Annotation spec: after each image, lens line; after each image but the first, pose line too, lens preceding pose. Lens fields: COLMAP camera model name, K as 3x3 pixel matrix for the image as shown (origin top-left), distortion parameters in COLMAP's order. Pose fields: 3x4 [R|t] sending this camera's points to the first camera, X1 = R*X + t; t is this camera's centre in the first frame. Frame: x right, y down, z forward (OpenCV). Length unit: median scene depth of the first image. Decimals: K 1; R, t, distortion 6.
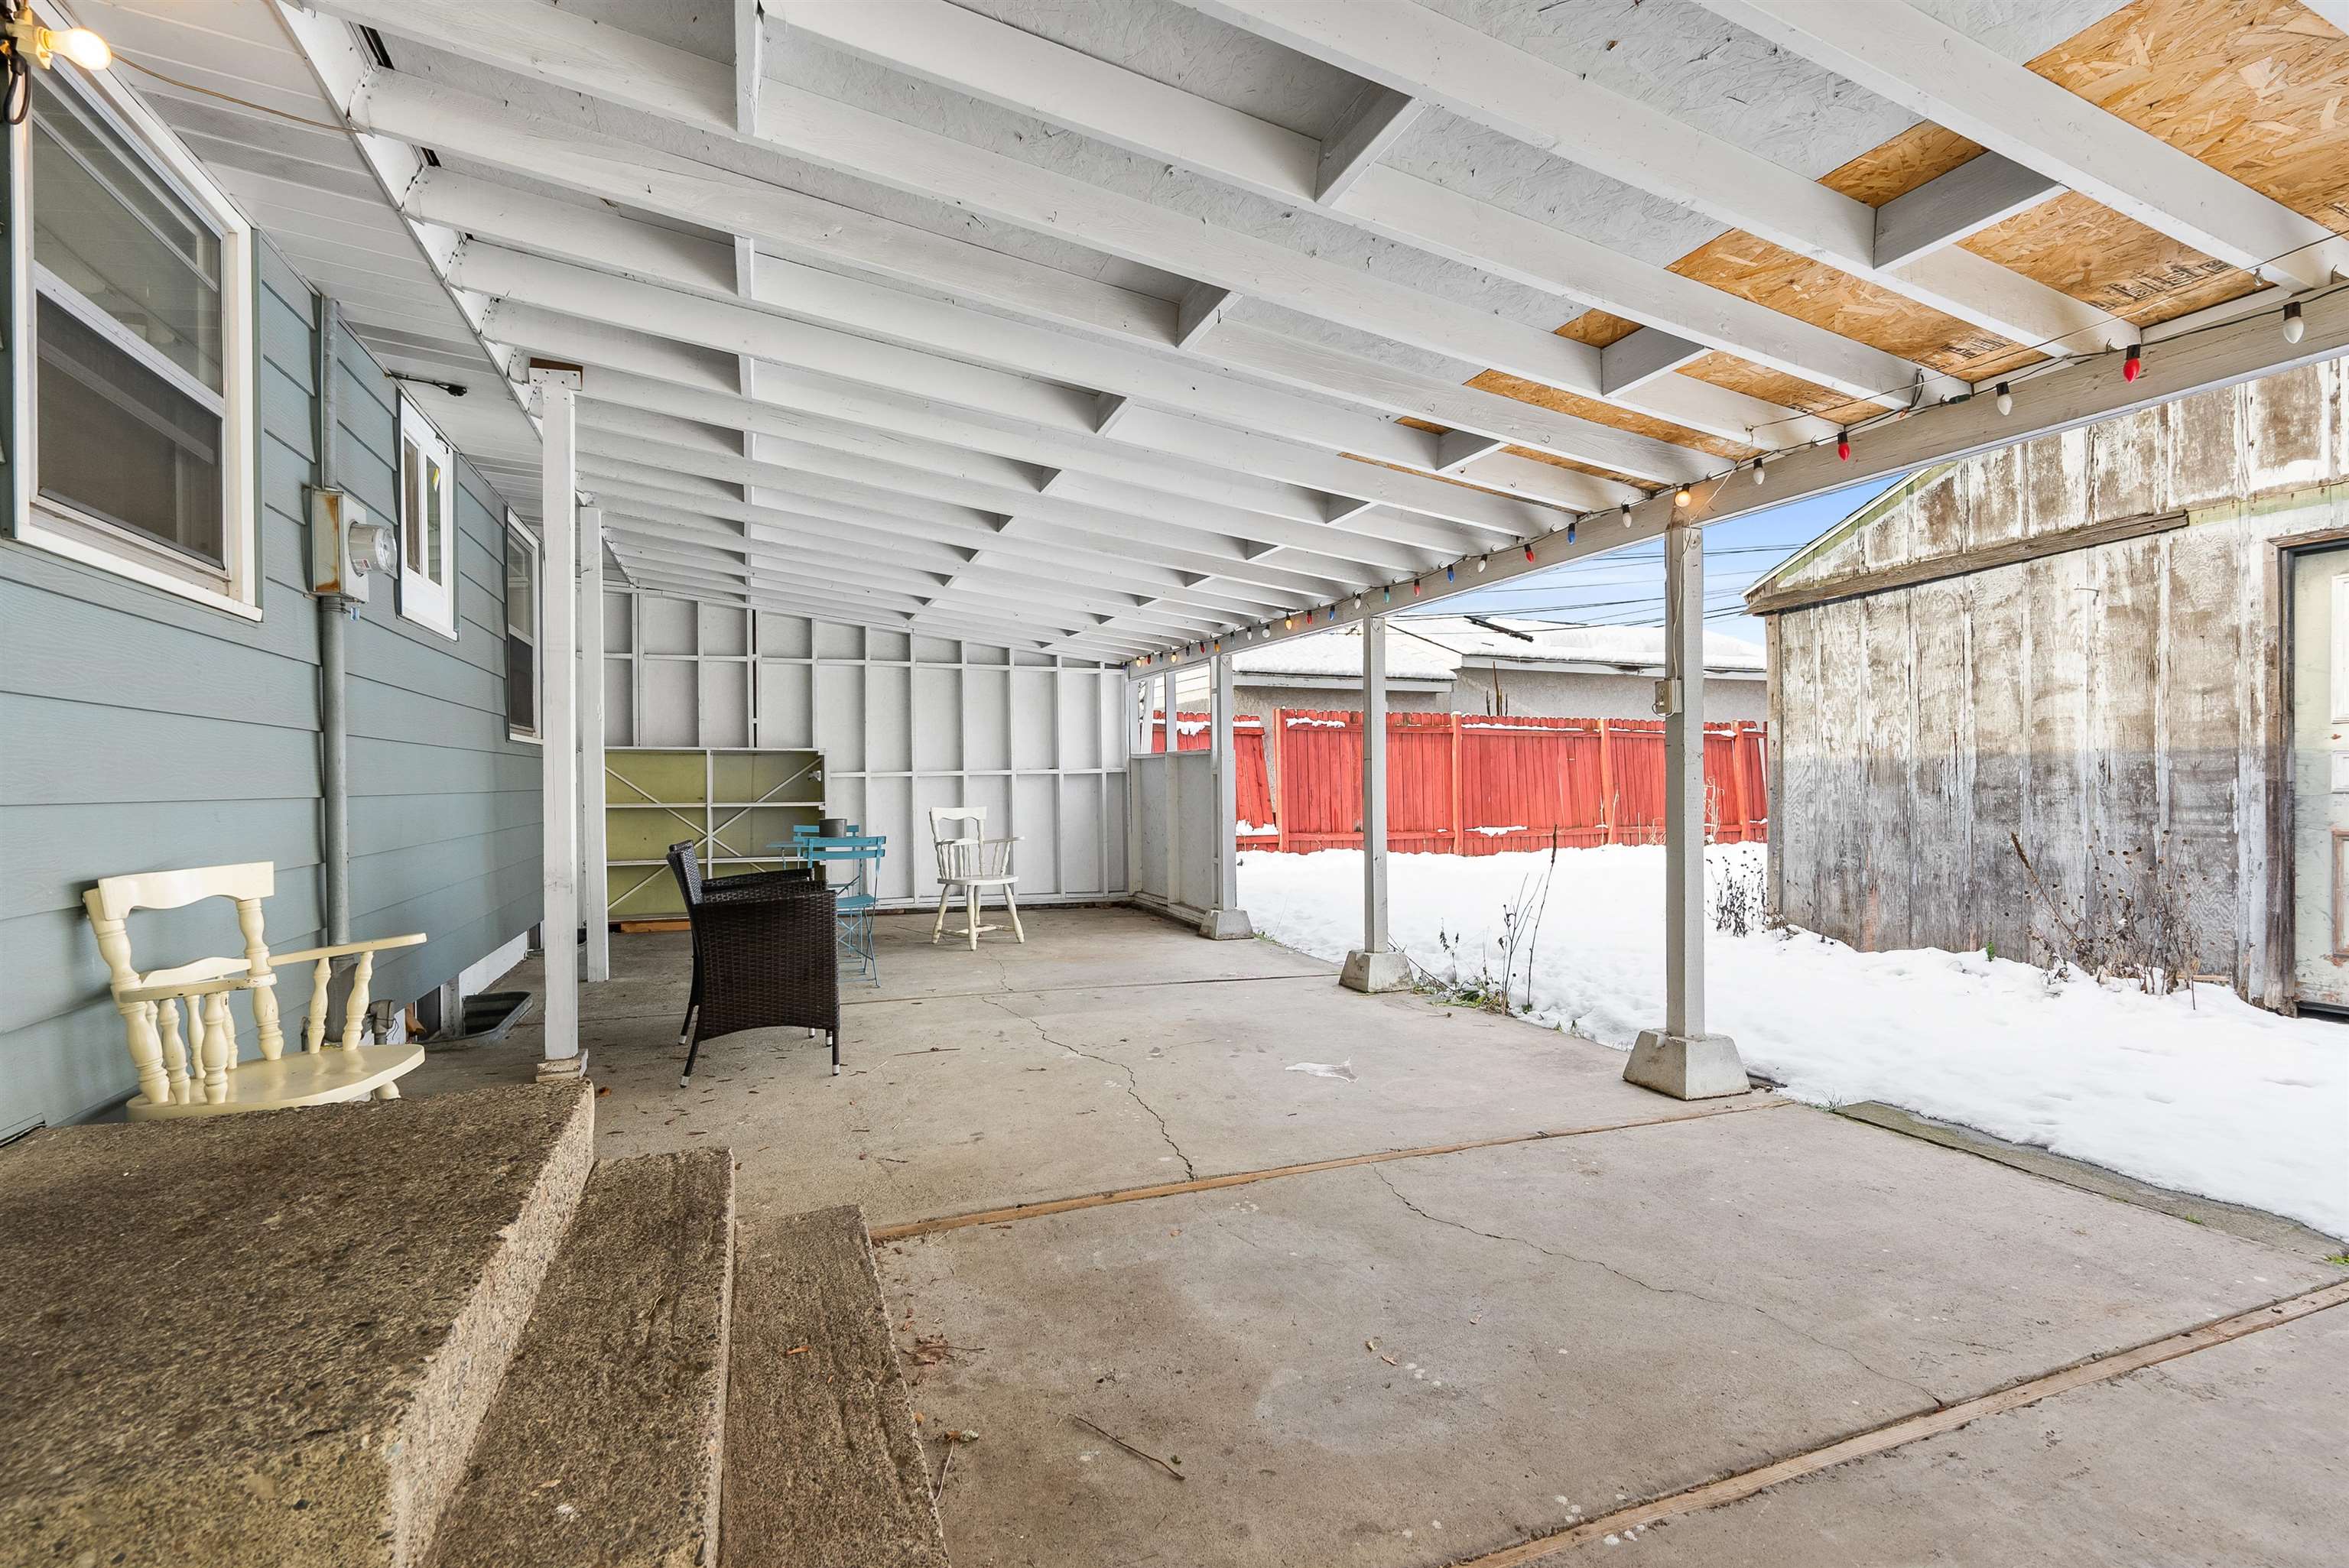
lens RADIAL K [[1069.2, 0, 1166.2], [0, 1069.2, 799.0], [0, 0, 1]] dist [-0.000719, 0.000546]
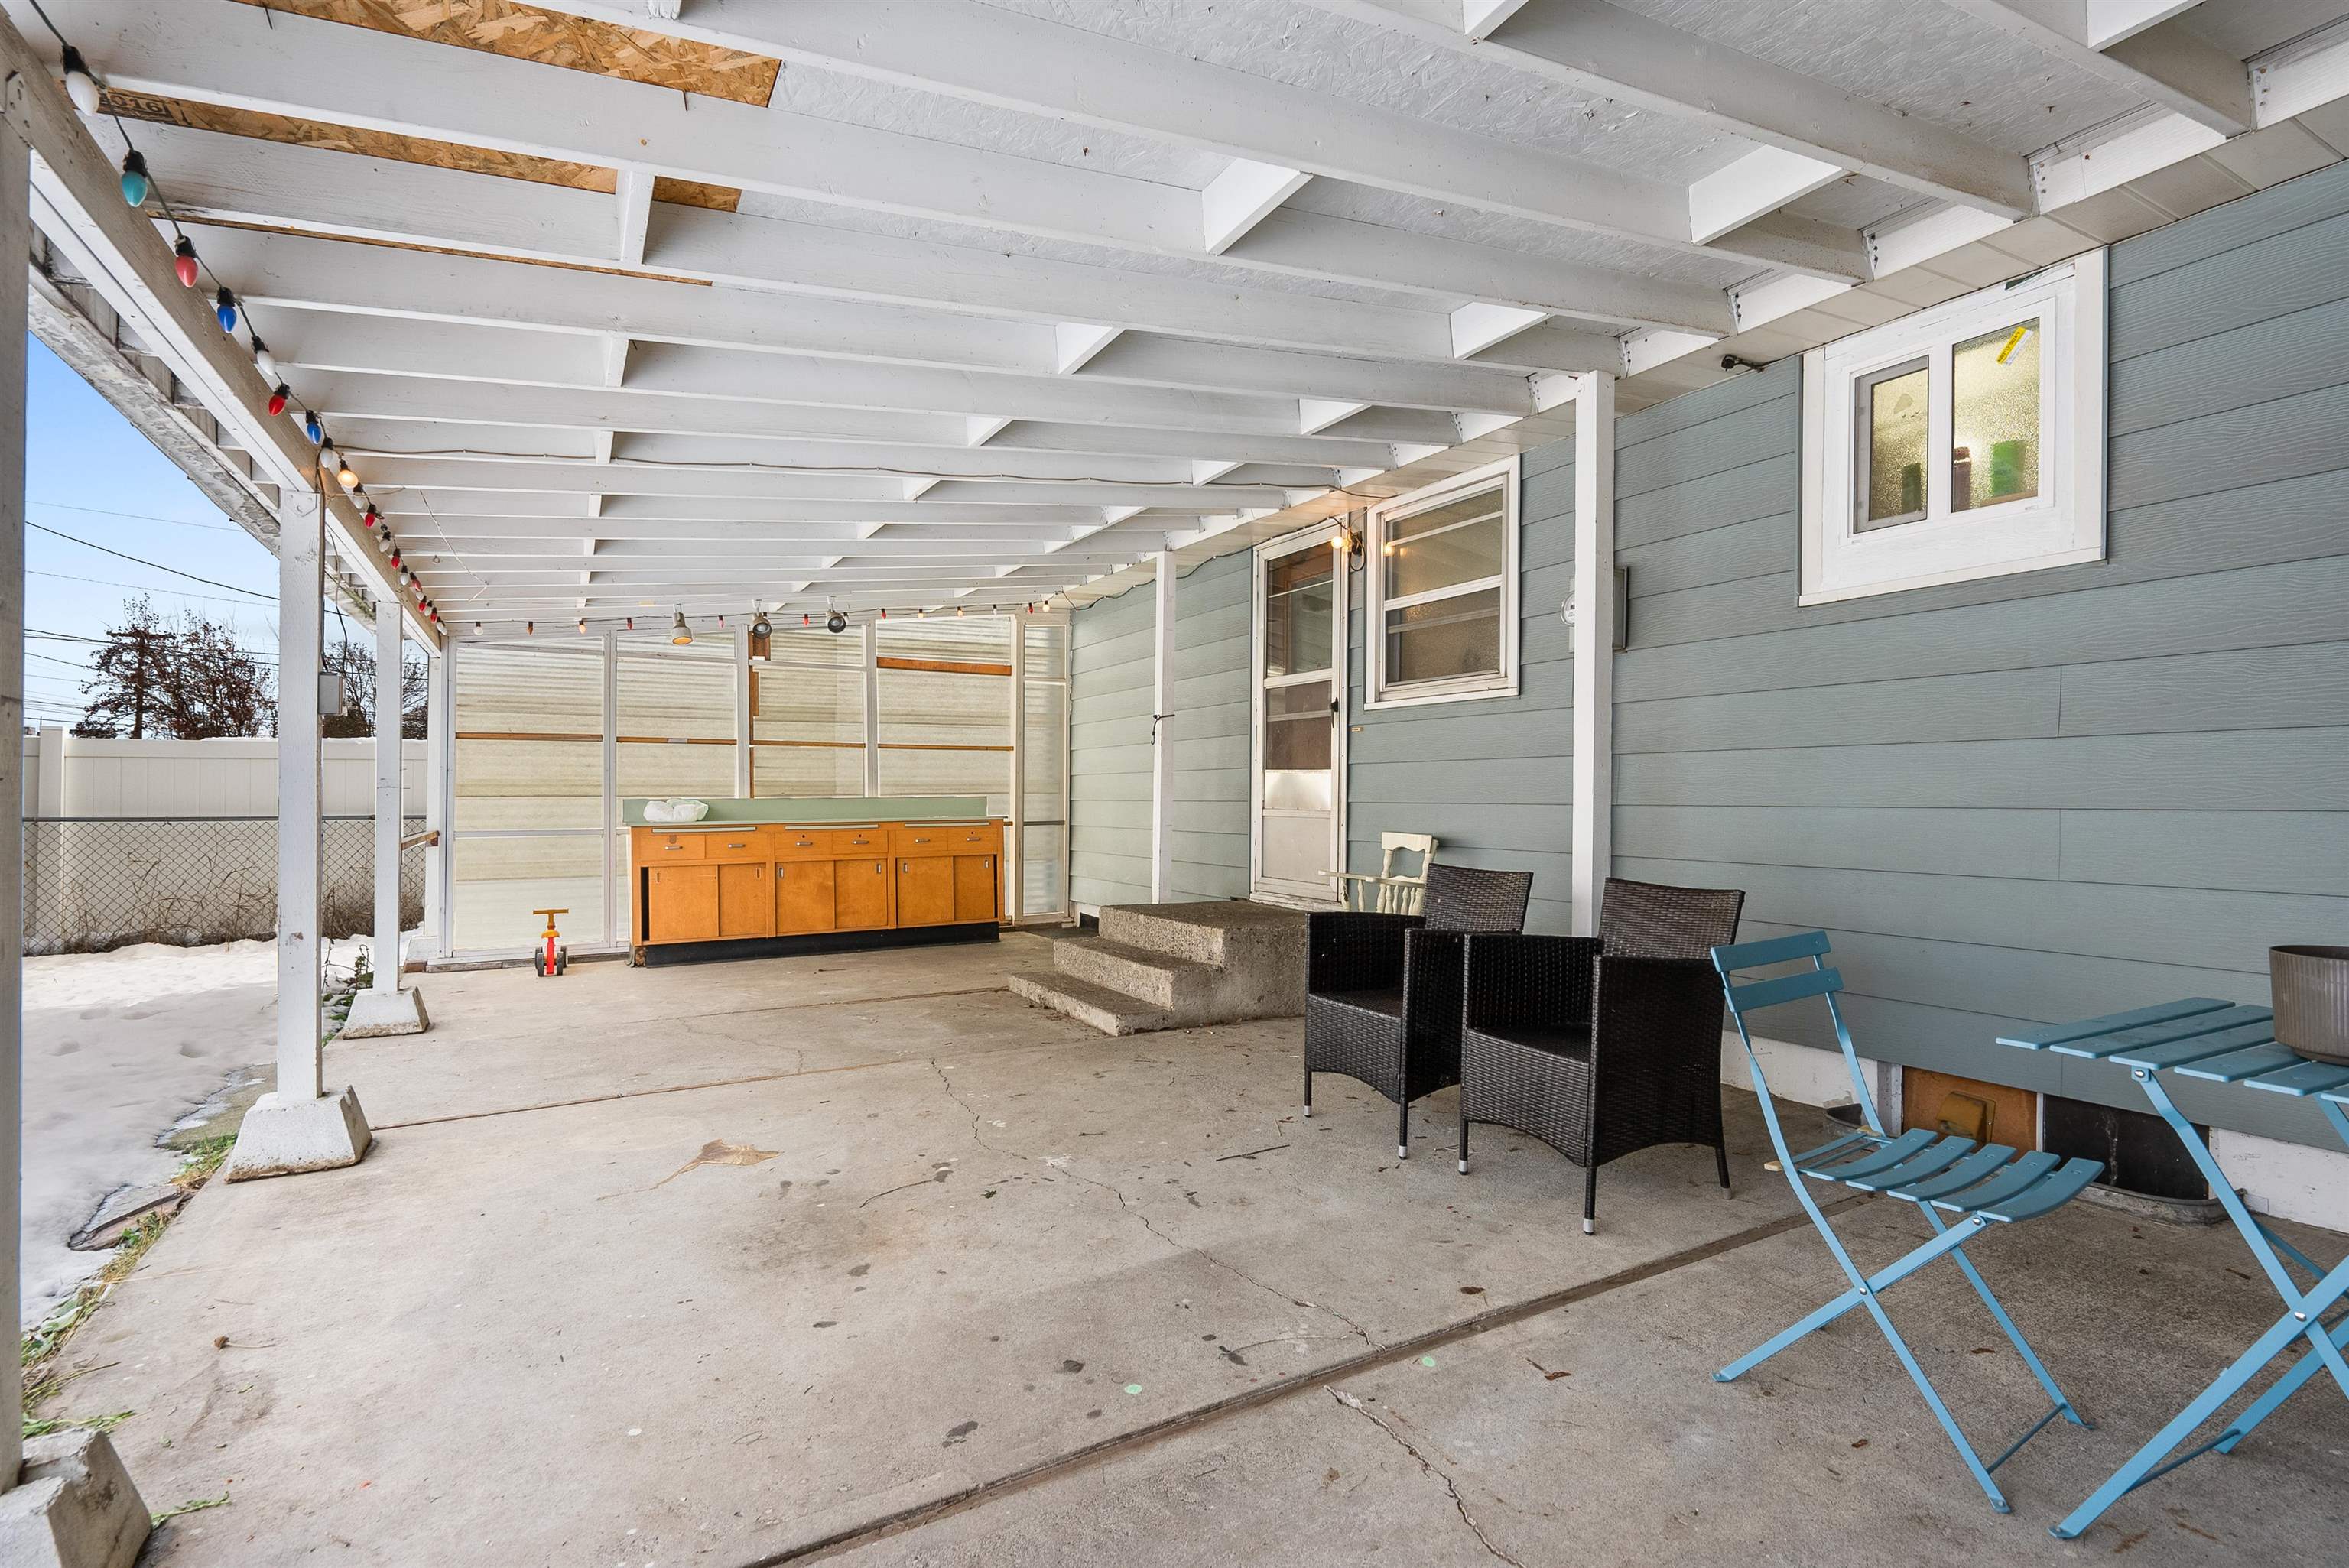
lens RADIAL K [[1110.8, 0, 1169.6], [0, 1110.8, 775.3], [0, 0, 1]] dist [0.000338, 0.001844]
pose [[-0.988993, 0.002624, -0.147941, -0.060153], [0.003227, 0.999987, -0.003835, -0.029507], [0.147929, -0.004270, -0.988989, 2.087824]]
